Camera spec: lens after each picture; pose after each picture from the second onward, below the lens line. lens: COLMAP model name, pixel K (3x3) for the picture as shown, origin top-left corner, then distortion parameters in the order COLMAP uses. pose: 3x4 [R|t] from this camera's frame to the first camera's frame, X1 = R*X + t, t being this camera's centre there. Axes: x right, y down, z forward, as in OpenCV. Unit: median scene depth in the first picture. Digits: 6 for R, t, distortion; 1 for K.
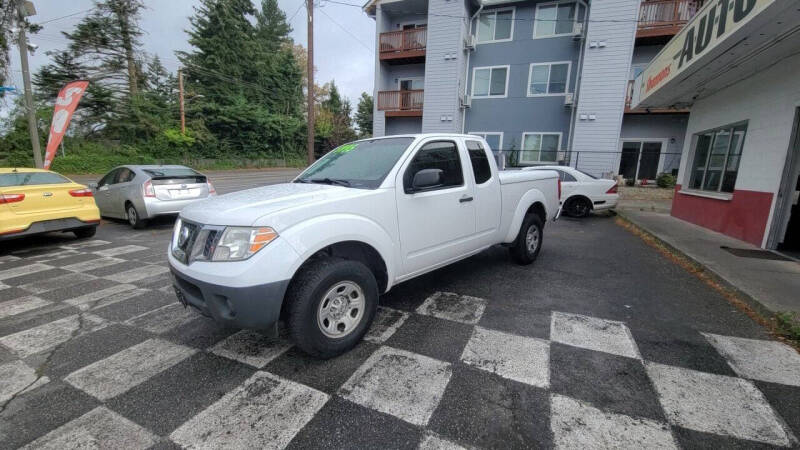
lens RADIAL K [[324.0, 0, 406.2], [0, 324.0, 225.1], [0, 0, 1]] dist [0.017934, -0.013054]
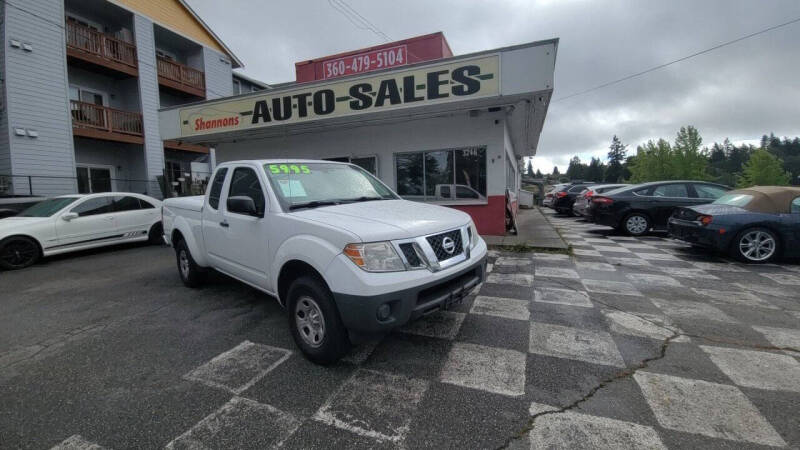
lens RADIAL K [[324.0, 0, 406.2], [0, 324.0, 225.1], [0, 0, 1]] dist [0.017934, -0.013054]
pose [[-0.053601, -0.119728, 0.991359, -0.245691], [0.203270, 0.970691, 0.128222, -0.028800], [-0.977654, 0.208386, -0.027693, 0.158978]]
